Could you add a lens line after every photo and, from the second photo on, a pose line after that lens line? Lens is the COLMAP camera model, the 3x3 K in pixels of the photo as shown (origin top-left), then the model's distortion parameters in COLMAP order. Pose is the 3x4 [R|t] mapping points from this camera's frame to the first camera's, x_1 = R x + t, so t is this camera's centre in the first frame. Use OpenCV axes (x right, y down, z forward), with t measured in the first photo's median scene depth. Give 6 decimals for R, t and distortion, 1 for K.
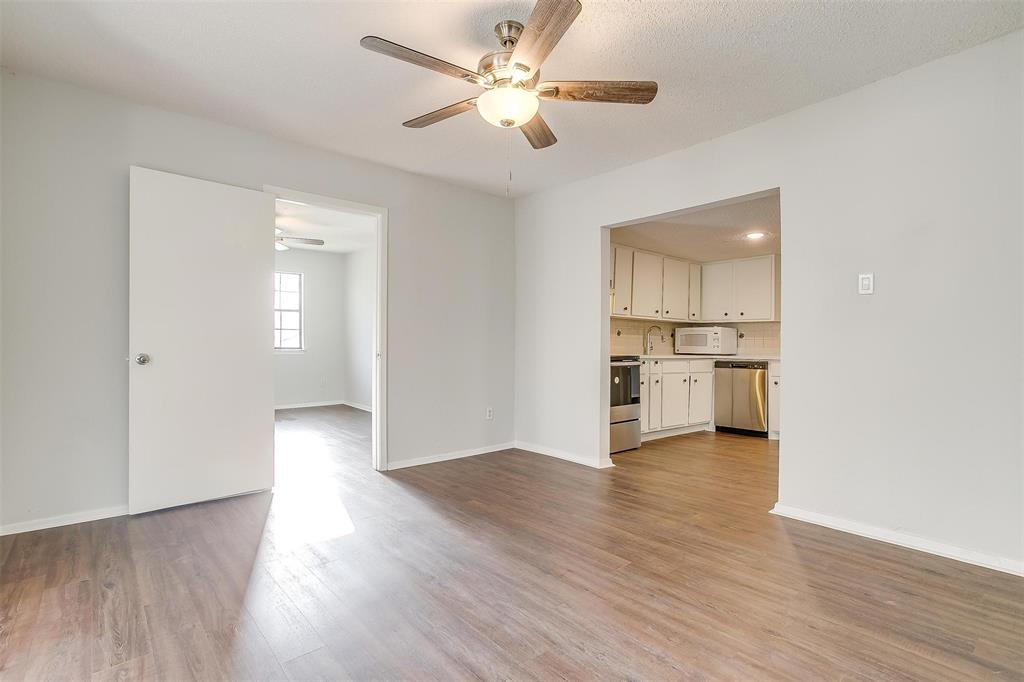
lens RADIAL K [[502.5, 0, 507.7], [0, 502.5, 342.2], [0, 0, 1]] dist [-0.042649, 0.035631]
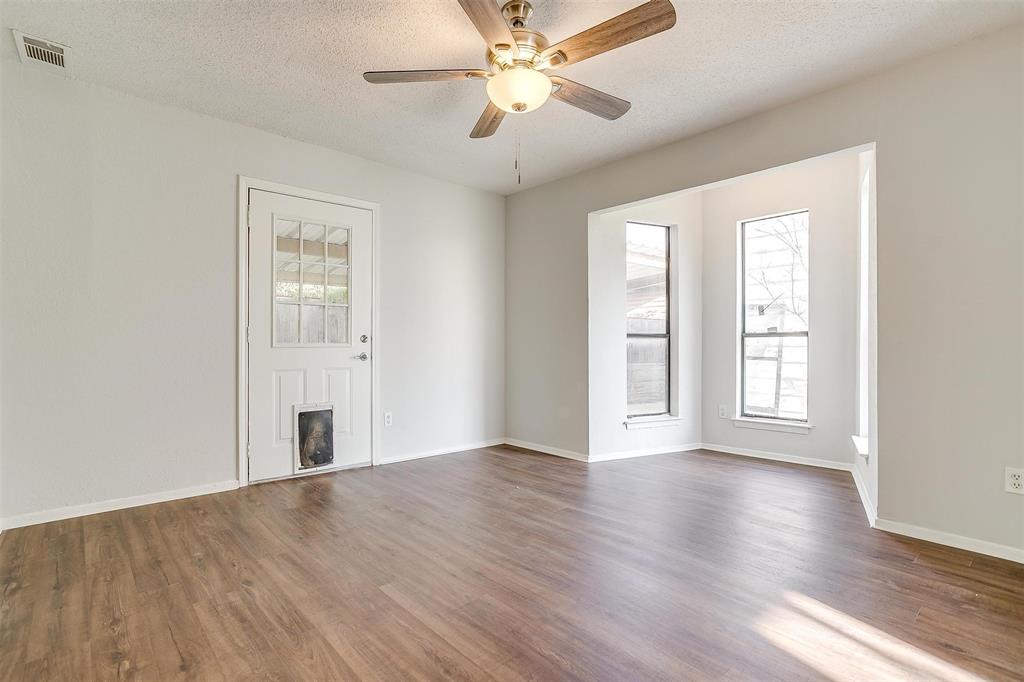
lens RADIAL K [[502.5, 0, 507.7], [0, 502.5, 342.2], [0, 0, 1]] dist [-0.042649, 0.035631]
pose [[-0.999735, -0.001377, -0.022958, 0.045465], [-0.001367, 0.999999, -0.000422, 0.010336], [0.022959, -0.000390, -0.999736, 2.039016]]
